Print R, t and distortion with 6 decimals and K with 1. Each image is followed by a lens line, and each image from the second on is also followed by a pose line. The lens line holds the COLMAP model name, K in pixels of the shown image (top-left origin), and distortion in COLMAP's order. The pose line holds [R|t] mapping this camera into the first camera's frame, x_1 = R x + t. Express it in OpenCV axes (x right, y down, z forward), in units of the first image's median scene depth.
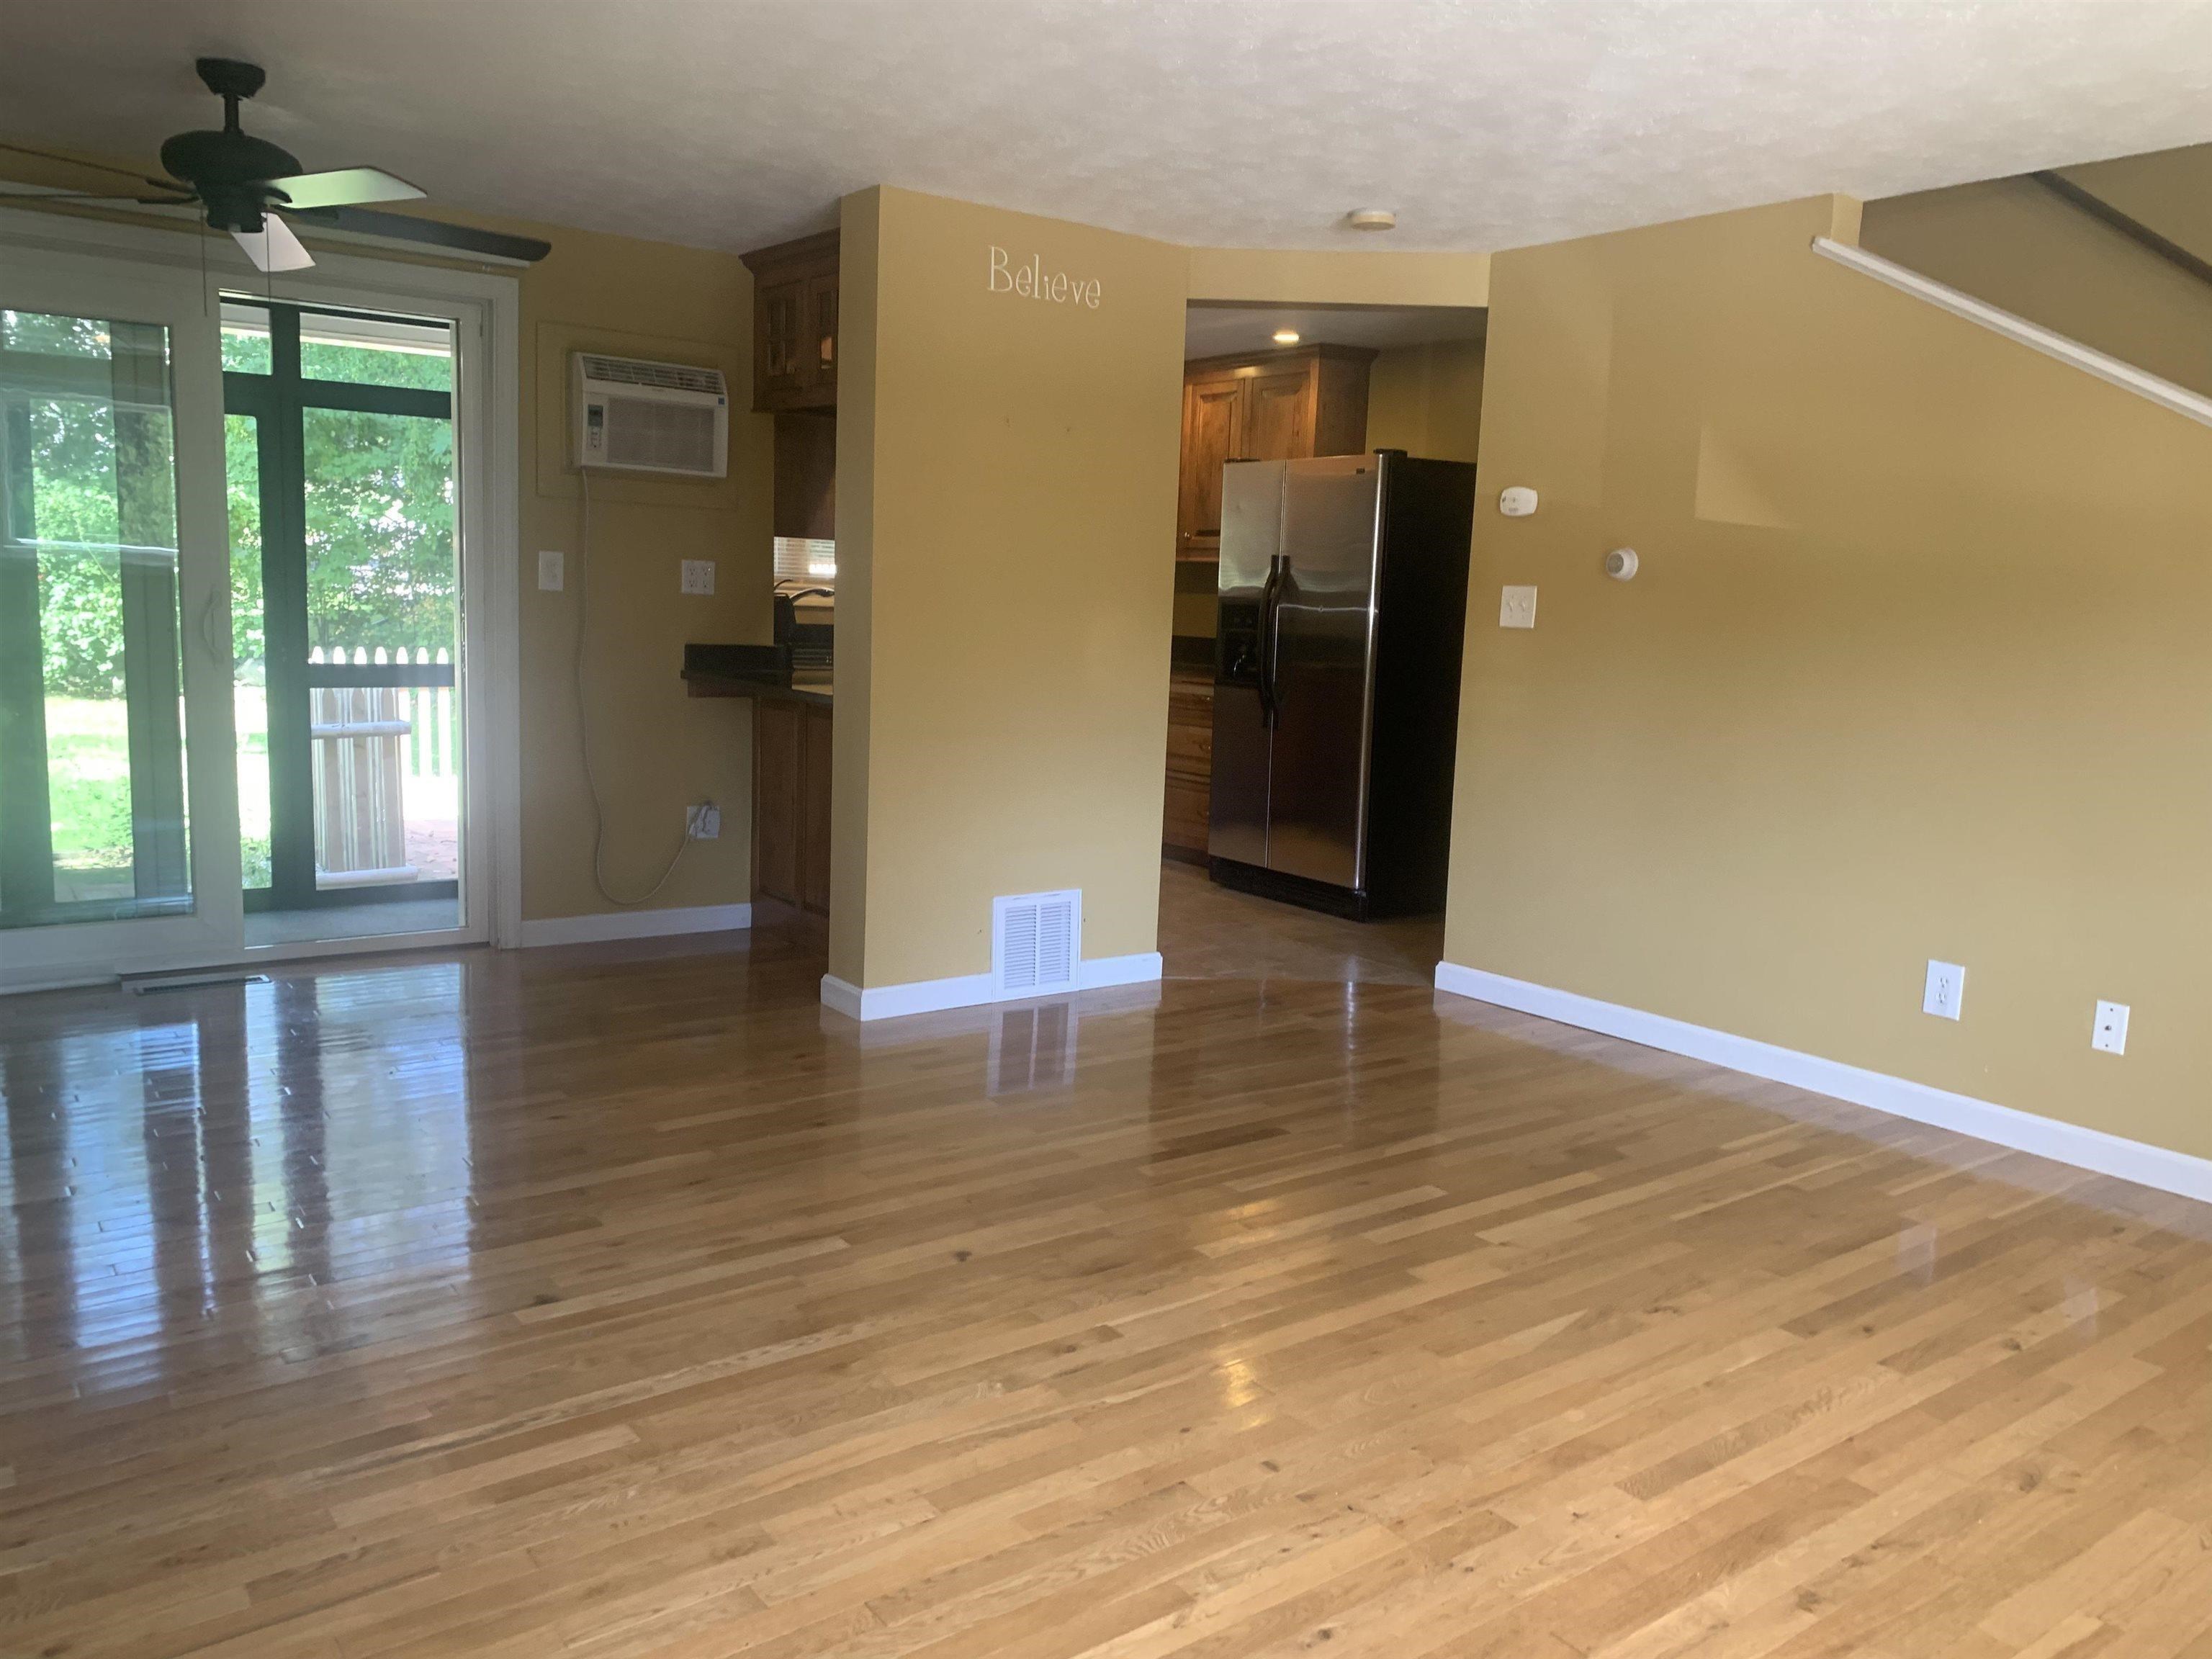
lens RADIAL K [[1665.8, 0, 1119.1], [0, 1665.8, 825.8], [0, 0, 1]] dist [0.065554, -0.083048]
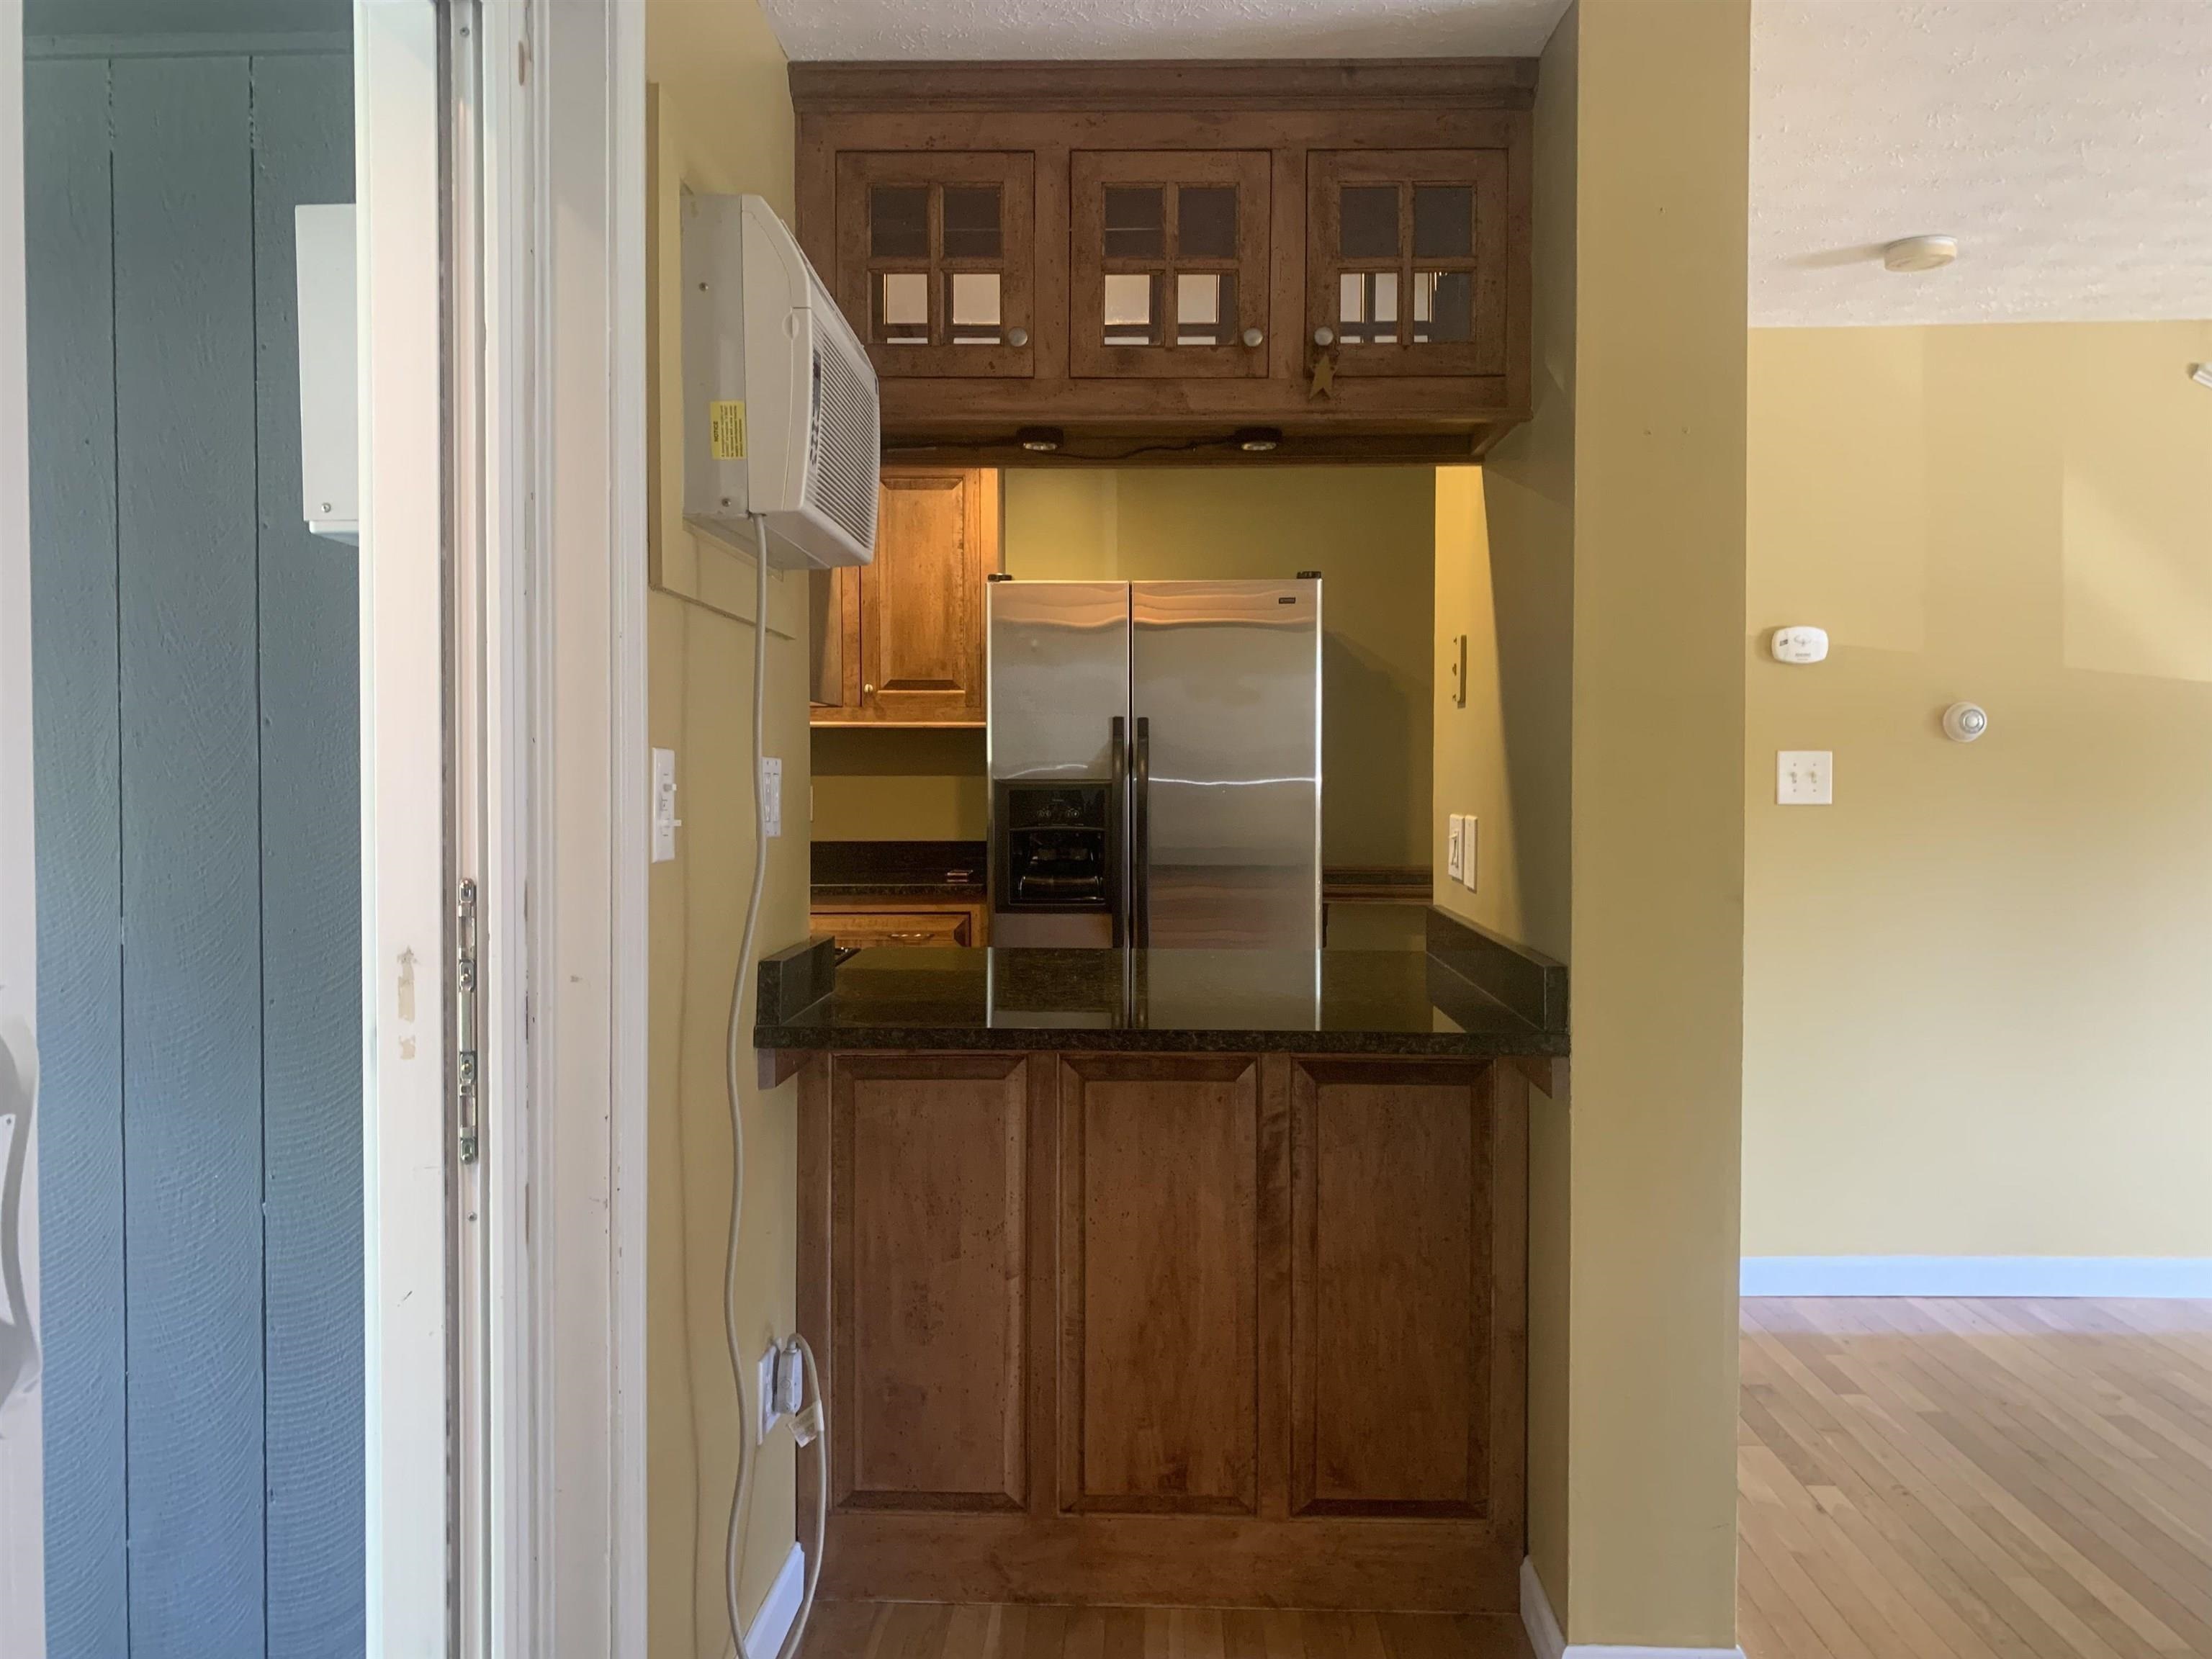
lens RADIAL K [[1665.8, 0, 1109.8], [0, 1665.8, 811.1], [0, 0, 1]] dist [0.065554, -0.083048]
pose [[0.629125, -0.059104, 0.775054, -0.573006], [0.136426, 0.990023, -0.035242, -0.130965], [-0.765239, 0.127909, 0.630911, 0.749077]]
